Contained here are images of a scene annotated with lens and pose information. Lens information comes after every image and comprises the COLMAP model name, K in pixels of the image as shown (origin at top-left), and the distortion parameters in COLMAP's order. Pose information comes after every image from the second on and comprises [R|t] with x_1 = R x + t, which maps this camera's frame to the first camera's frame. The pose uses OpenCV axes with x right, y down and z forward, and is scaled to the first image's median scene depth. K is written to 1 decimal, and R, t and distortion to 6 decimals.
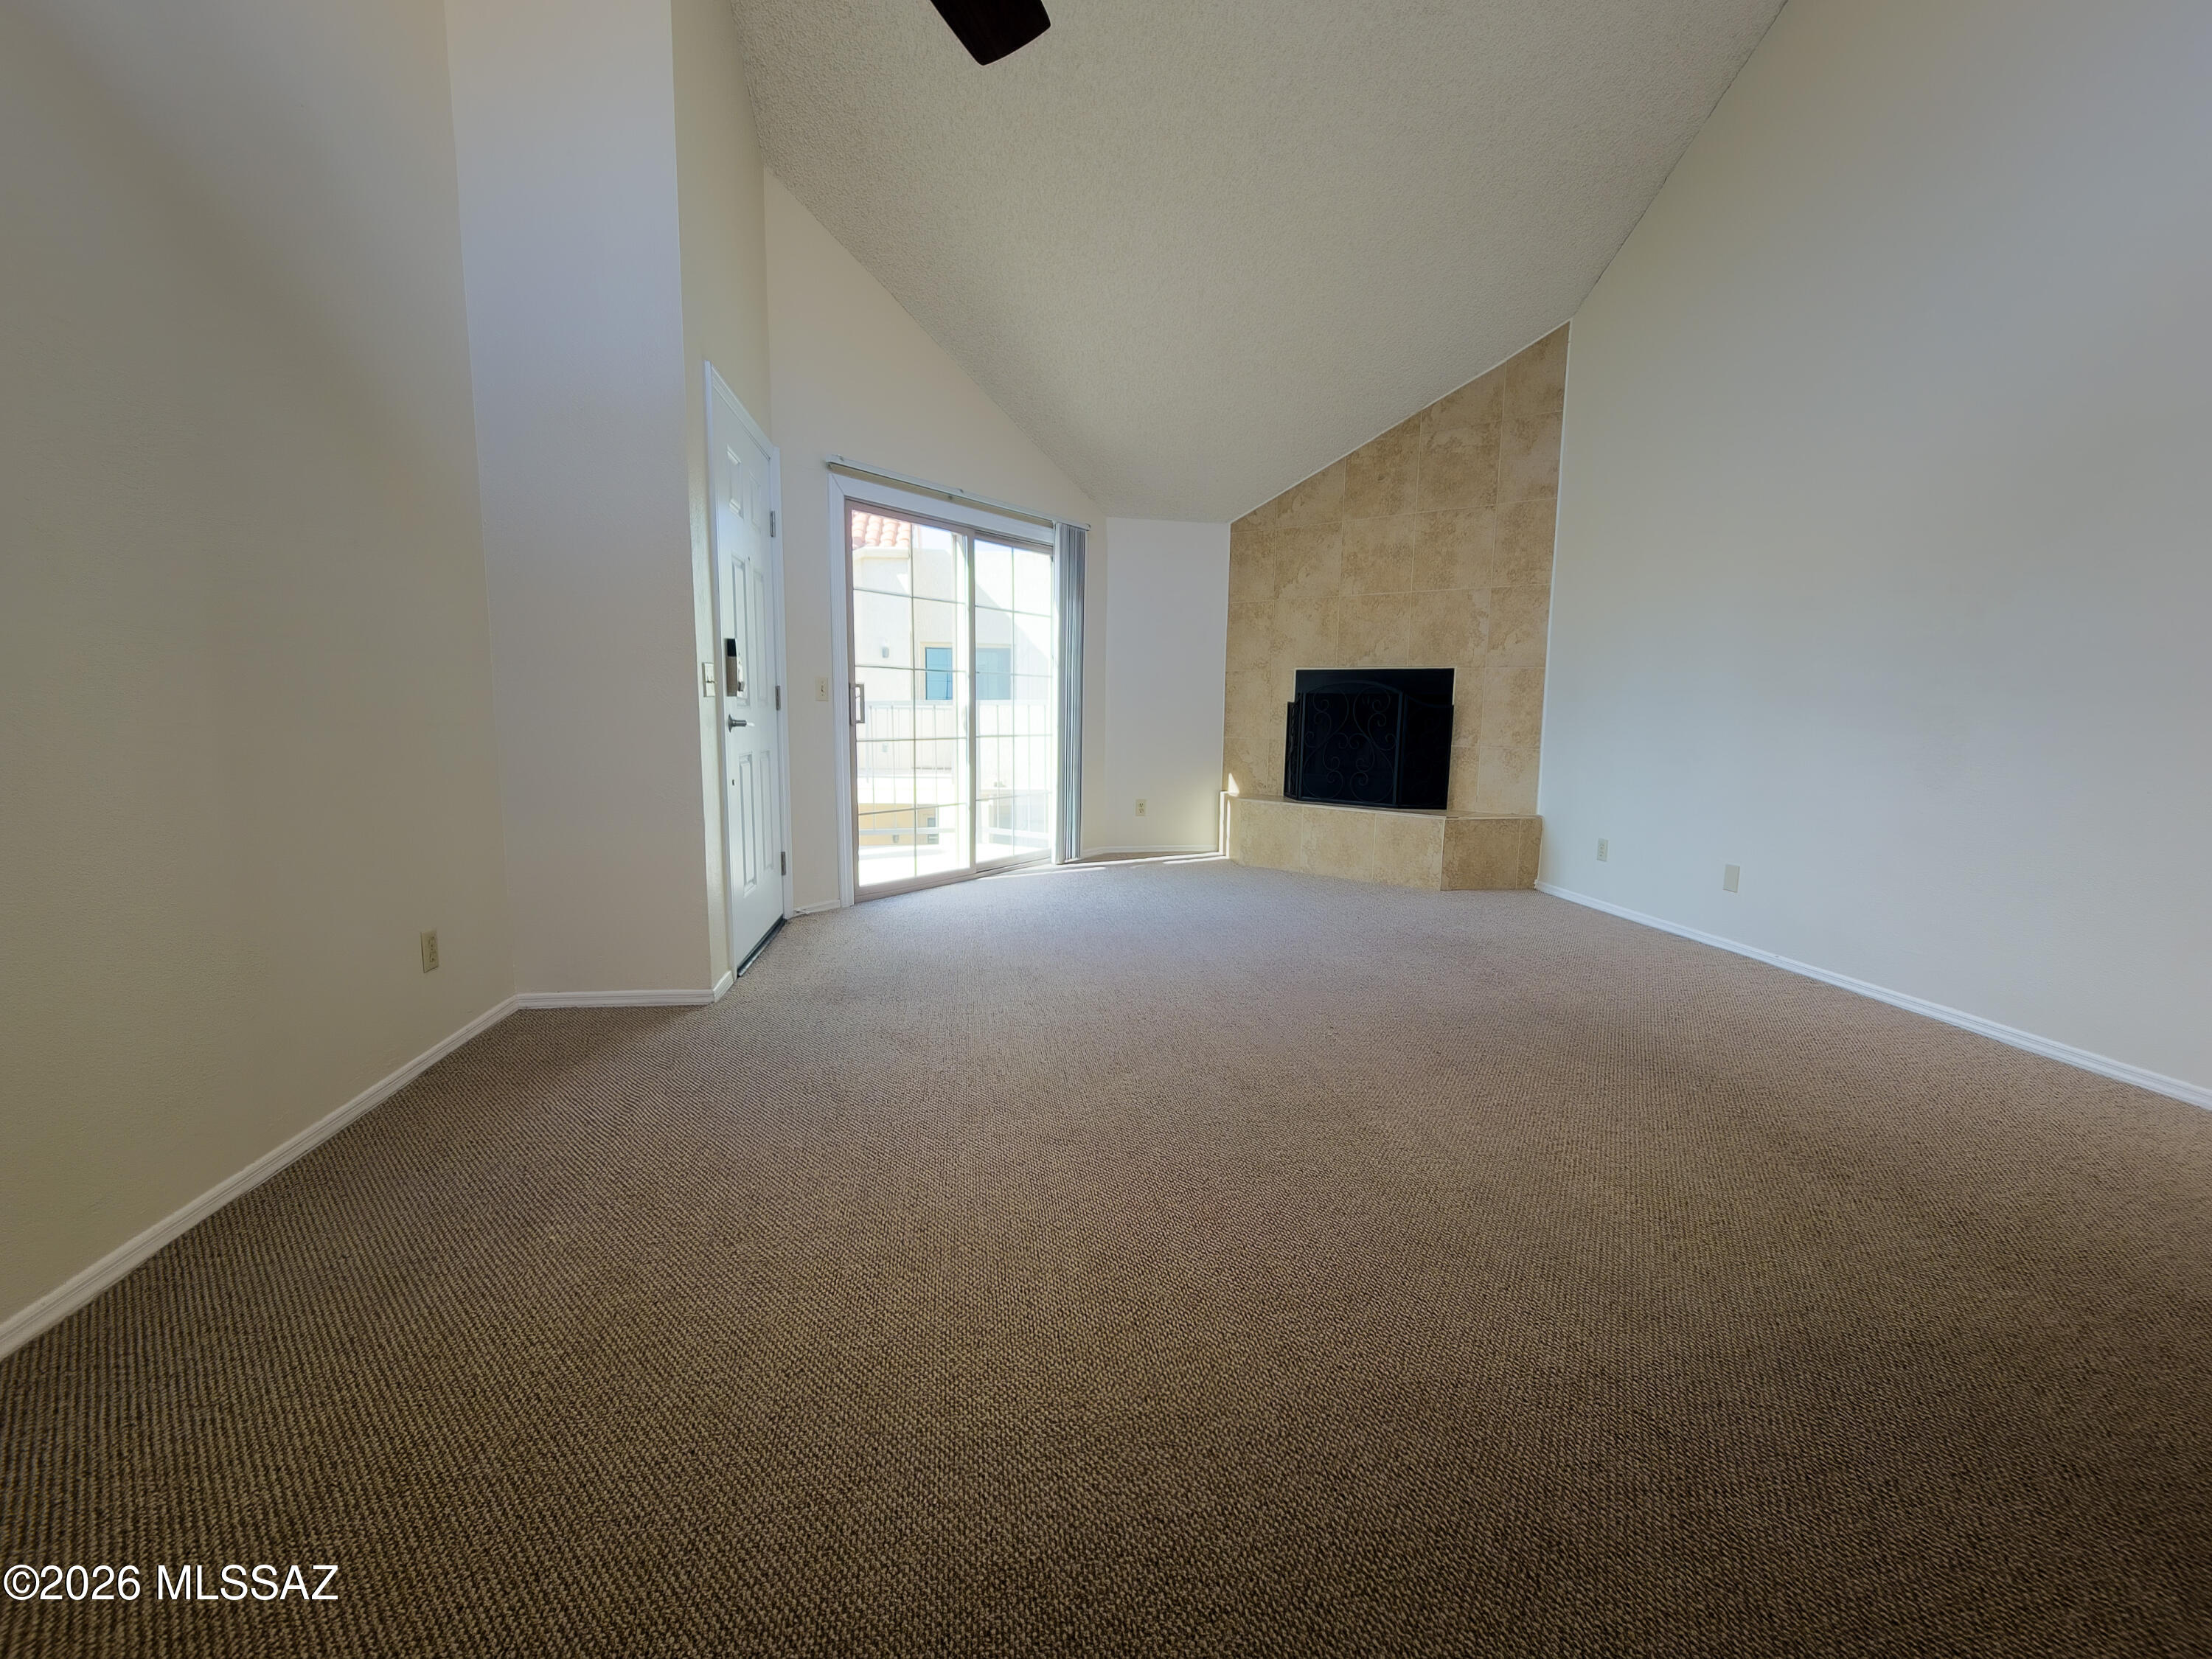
lens RADIAL K [[919.5, 0, 1106.0], [0, 919.5, 829.5], [0, 0, 1]] dist [-0.000614, -0.000022]
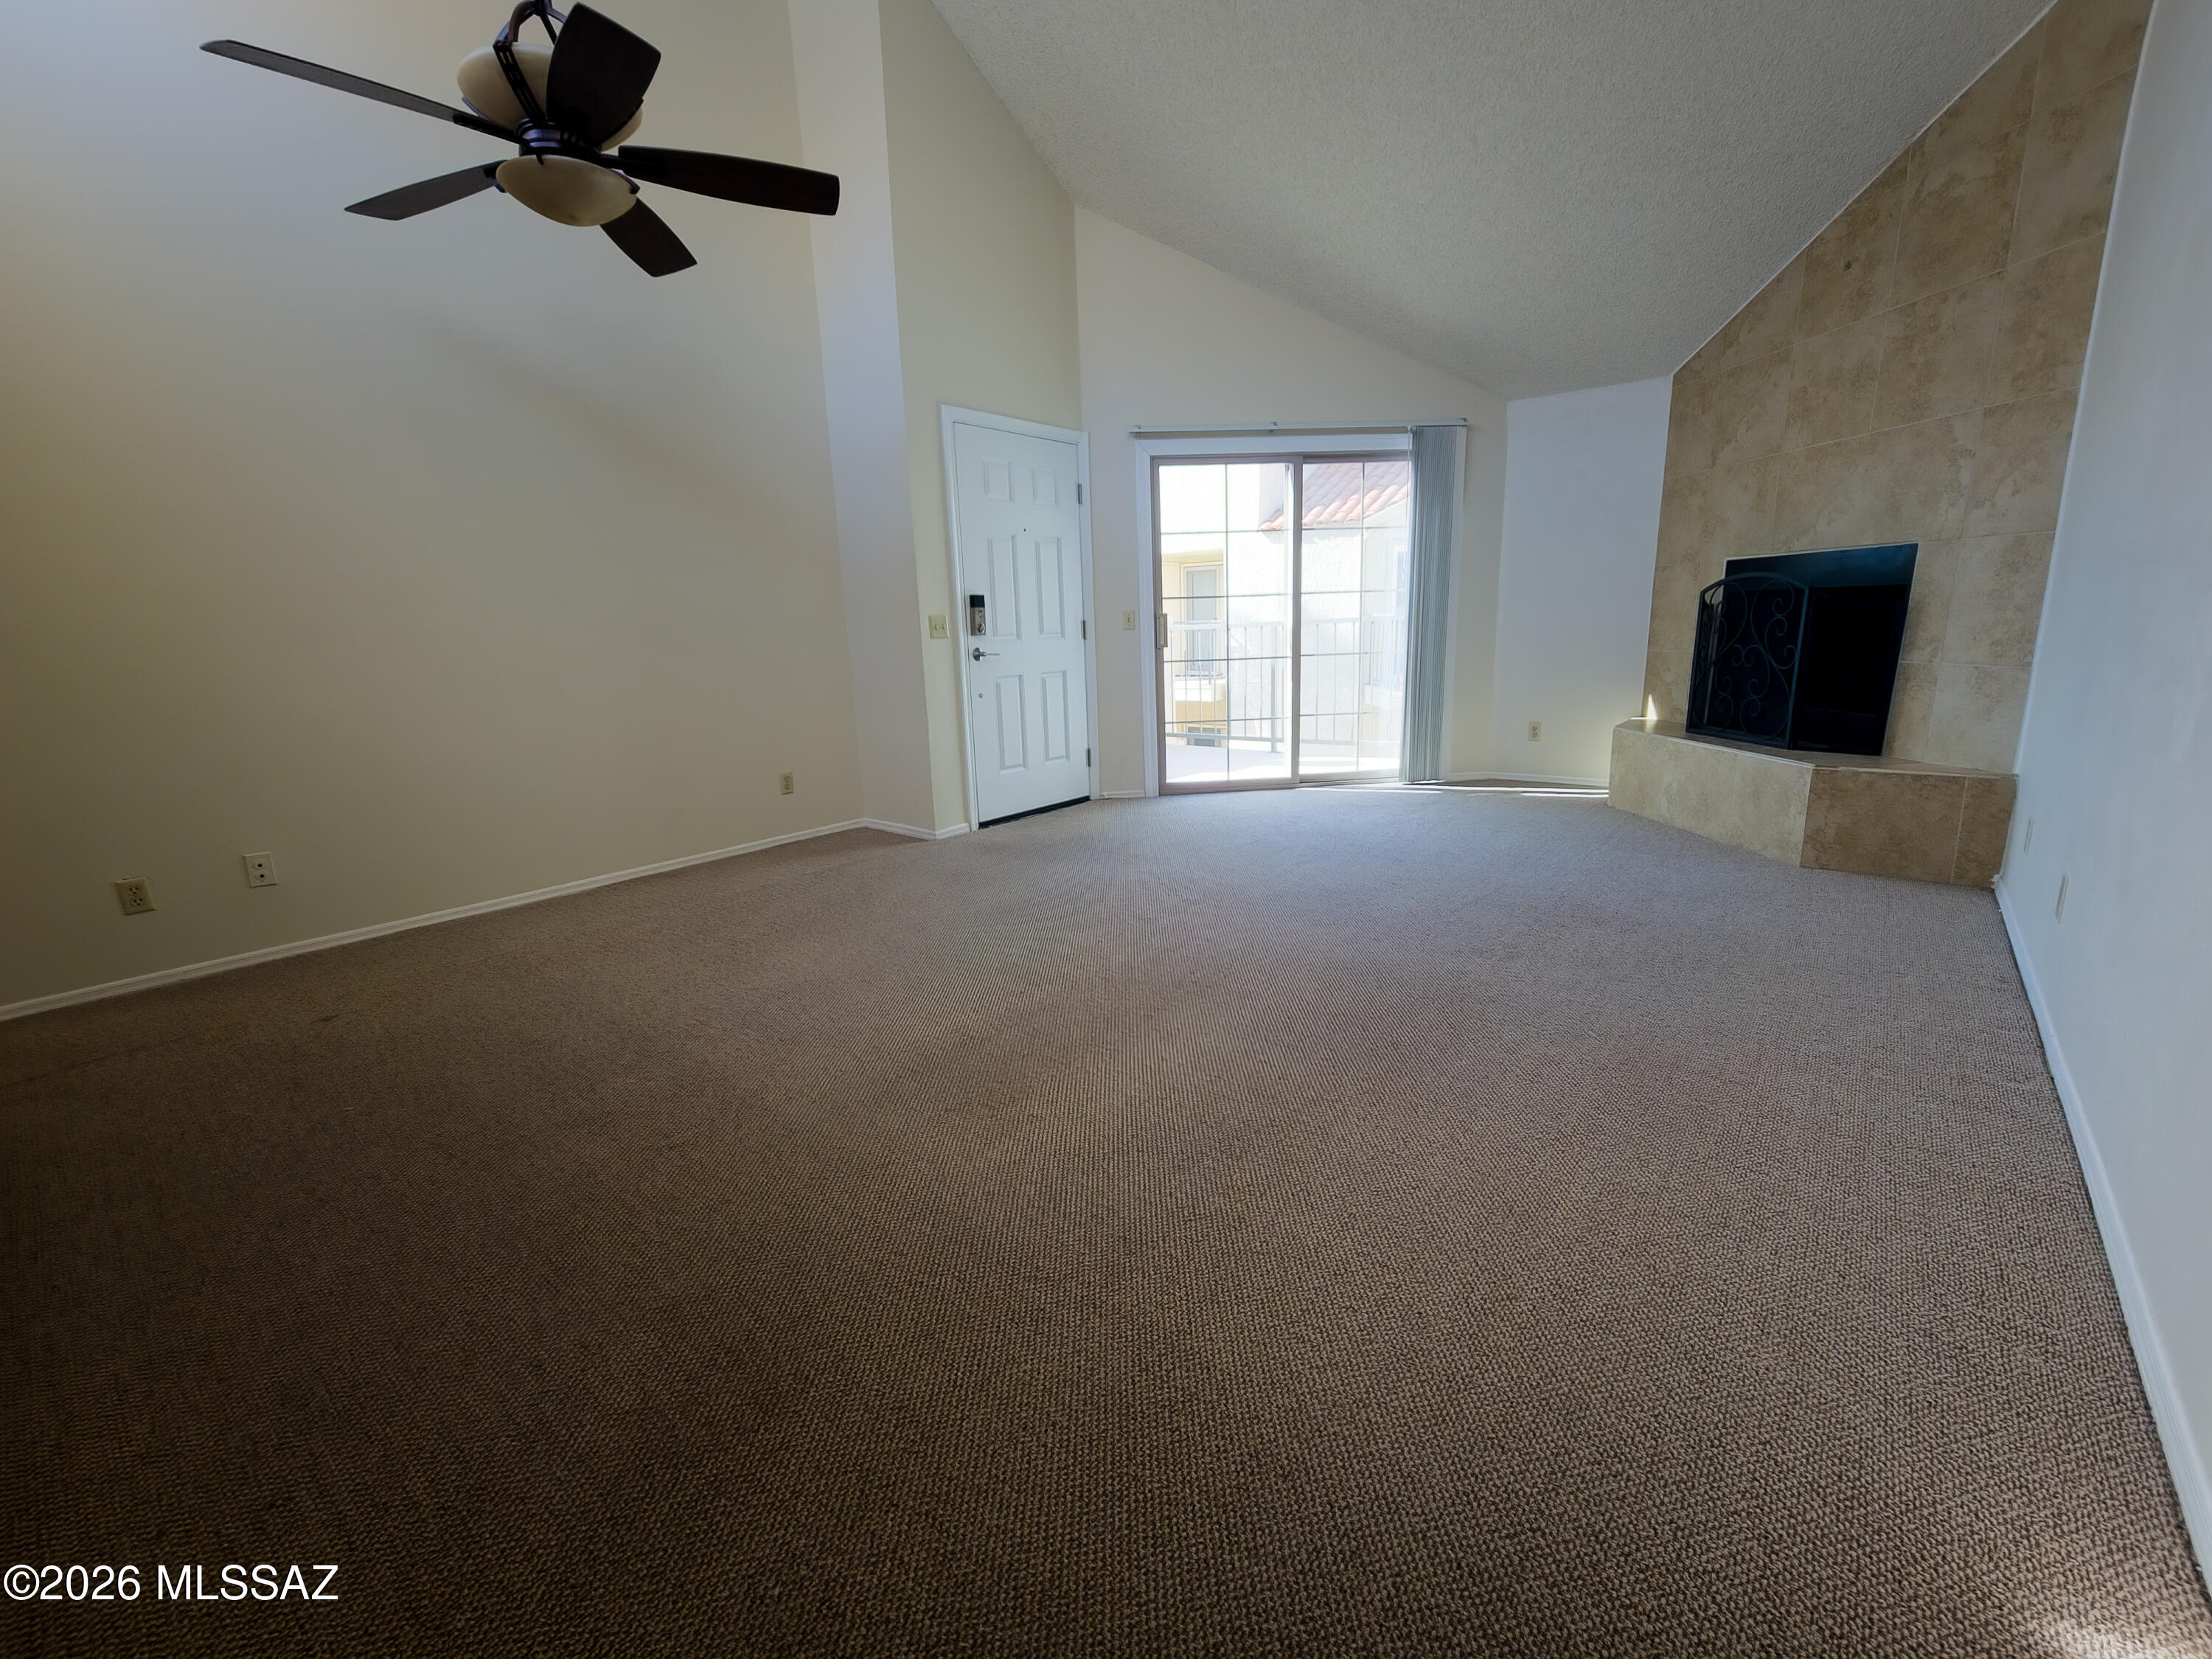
lens RADIAL K [[903.8, 0, 1106.0], [0, 903.8, 829.5], [0, 0, 1]] dist [-0.000255, 0.000223]
pose [[0.664300, 0.131726, -0.735768, 0.502124], [-0.055708, 0.990337, 0.127005, -0.021200], [0.745387, -0.043381, 0.665219, 0.121490]]
